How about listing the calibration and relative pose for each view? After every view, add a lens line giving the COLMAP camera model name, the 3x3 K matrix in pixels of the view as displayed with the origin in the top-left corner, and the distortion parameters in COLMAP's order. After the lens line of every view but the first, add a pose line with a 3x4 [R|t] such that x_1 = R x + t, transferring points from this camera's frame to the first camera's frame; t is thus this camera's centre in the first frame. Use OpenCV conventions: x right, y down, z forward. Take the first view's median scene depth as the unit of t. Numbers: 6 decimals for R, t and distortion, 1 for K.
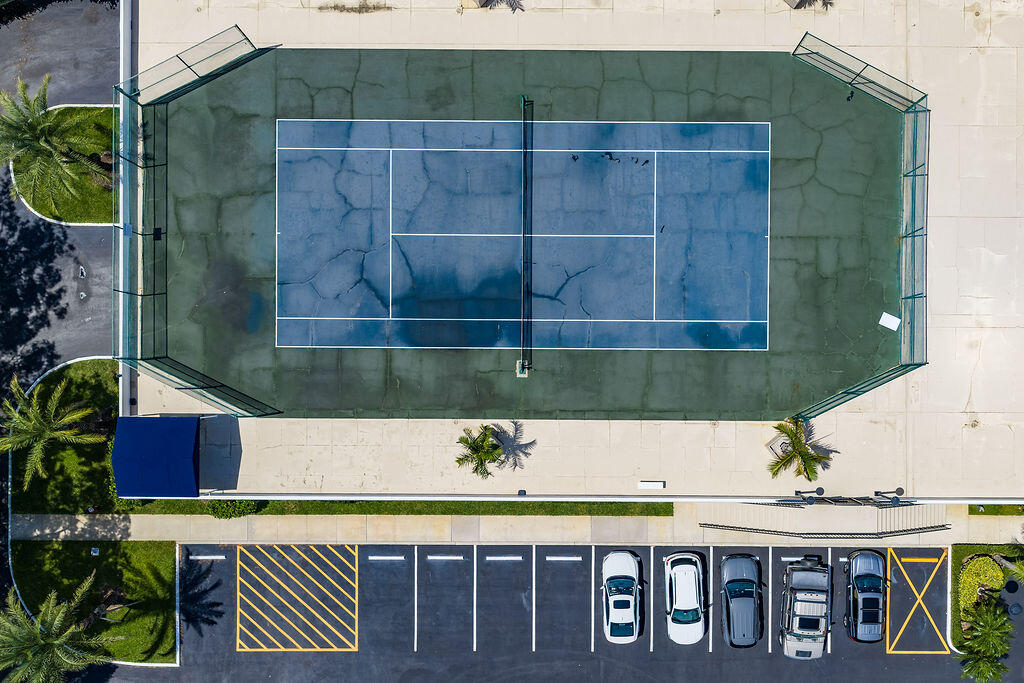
lens RADIAL K [[847.1, 0, 512.0], [0, 847.1, 341.5], [0, 0, 1]] dist [0.017859, -0.023610]
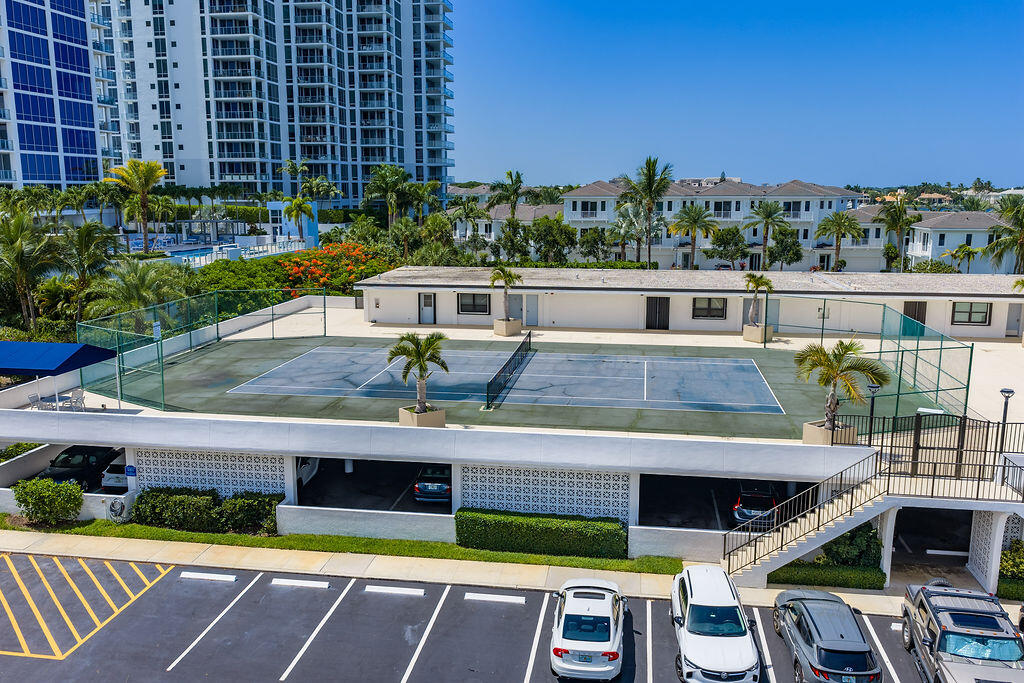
lens RADIAL K [[847.1, 0, 512.0], [0, 847.1, 341.5], [0, 0, 1]] dist [0.017859, -0.023610]
pose [[0.986047, 0.043076, -0.160796, 0.158090], [-0.166325, 0.215281, -0.962284, 0.772079], [-0.006835, 0.975602, 0.219442, 0.703969]]
